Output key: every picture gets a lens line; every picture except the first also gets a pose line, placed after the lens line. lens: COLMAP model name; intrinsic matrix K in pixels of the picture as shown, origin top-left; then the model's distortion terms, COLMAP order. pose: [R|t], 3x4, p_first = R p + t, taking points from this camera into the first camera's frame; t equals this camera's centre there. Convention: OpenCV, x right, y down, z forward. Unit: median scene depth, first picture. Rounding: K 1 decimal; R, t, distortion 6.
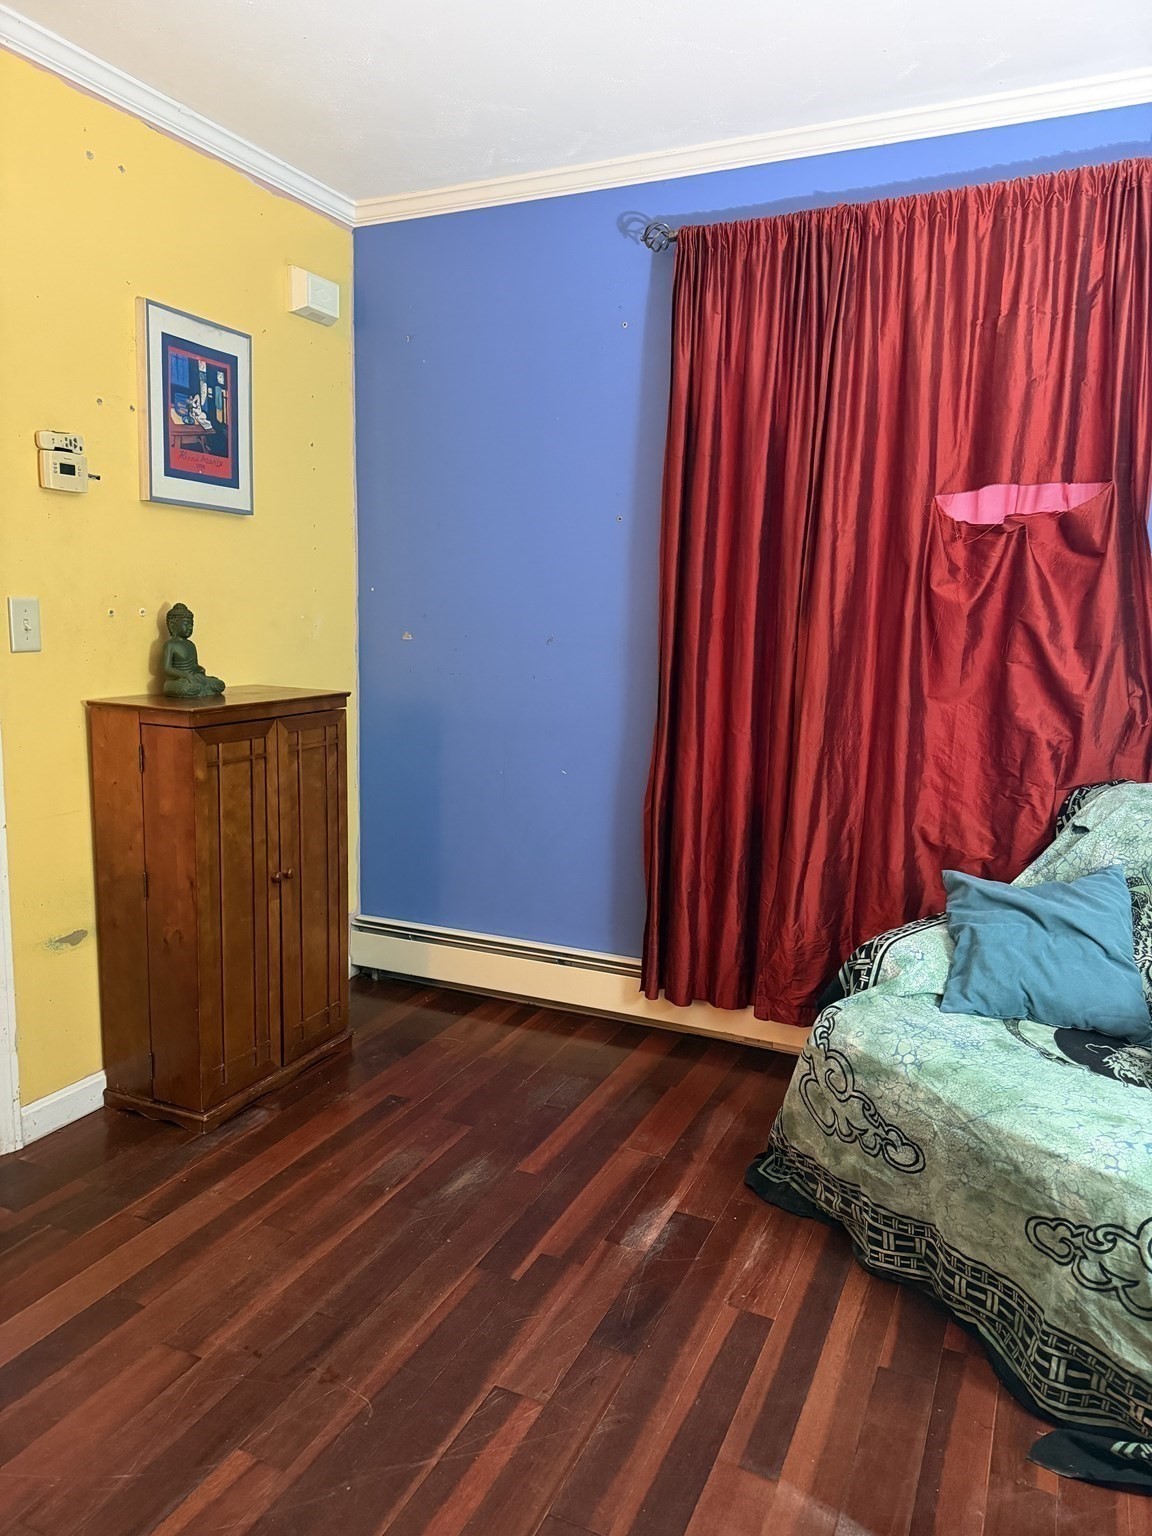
lens RADIAL K [[1096.1, 0, 571.8], [0, 1096.1, 761.4], [0, 0, 1]] dist [0.053909, -0.065293]
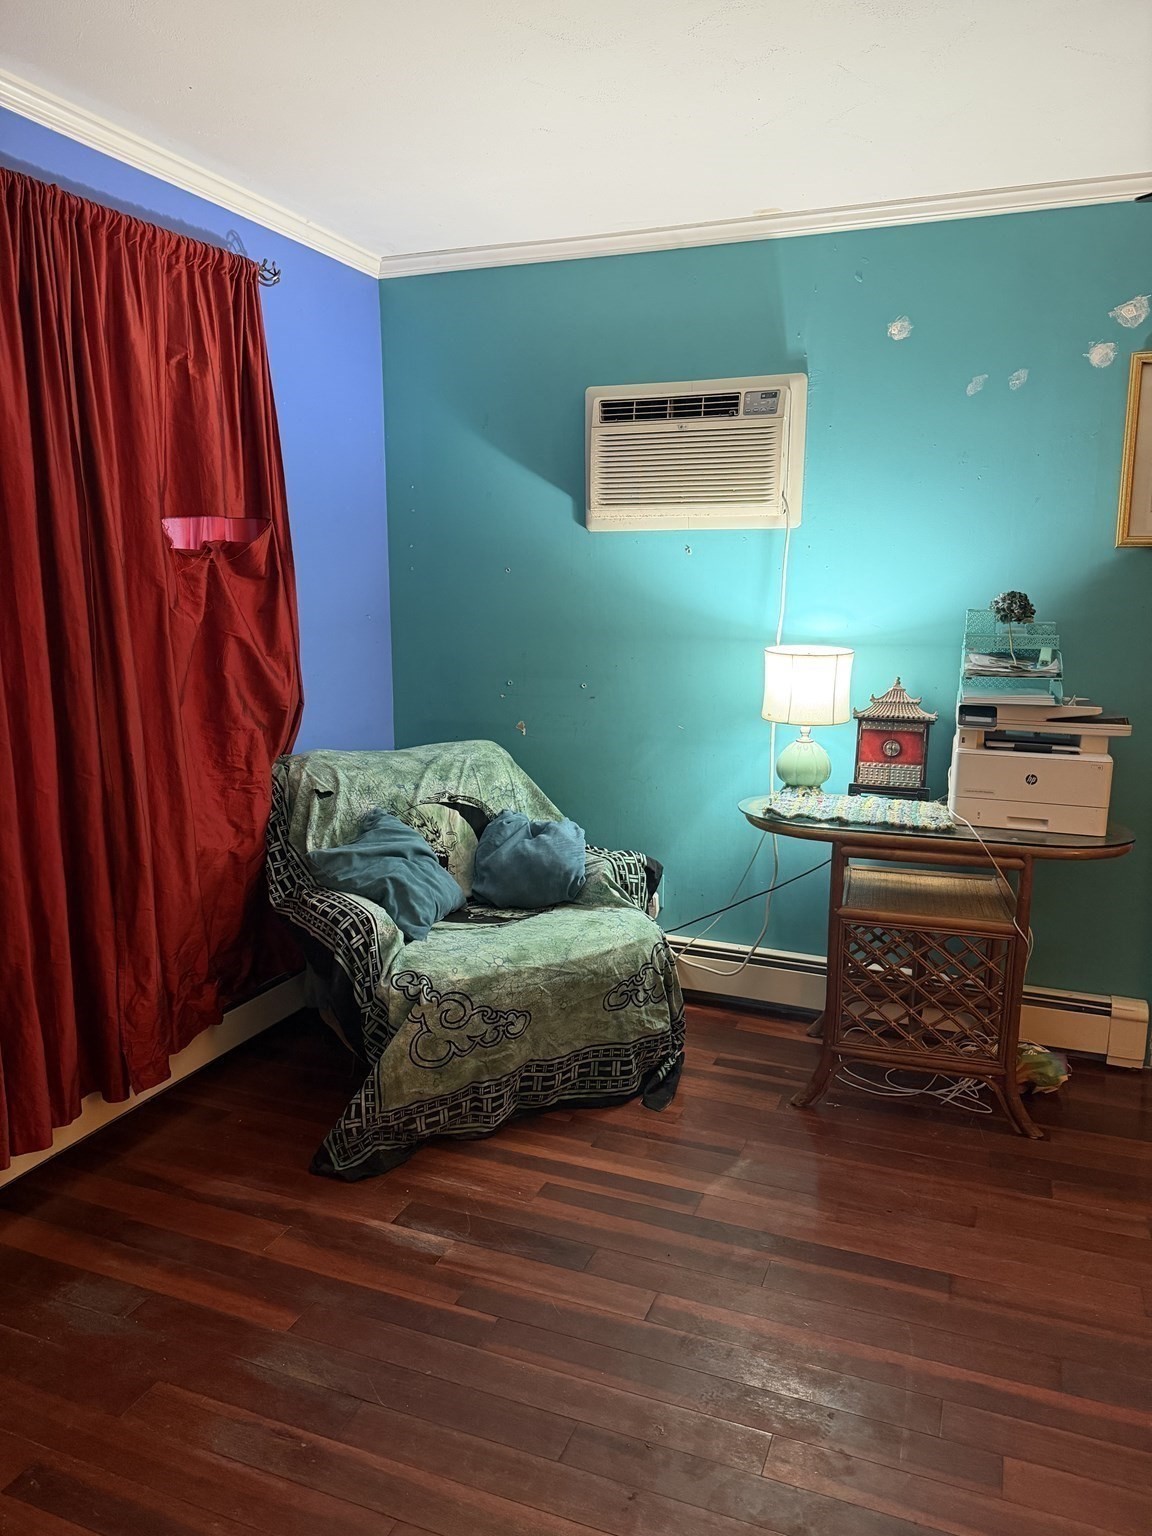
lens RADIAL K [[1096.1, 0, 571.8], [0, 1096.1, 761.4], [0, 0, 1]] dist [0.053909, -0.065293]
pose [[-0.057584, -0.181326, 0.981736, -0.939111], [0.148089, 0.970937, 0.188018, -0.201832], [-0.987296, 0.156211, -0.029058, 0.868651]]
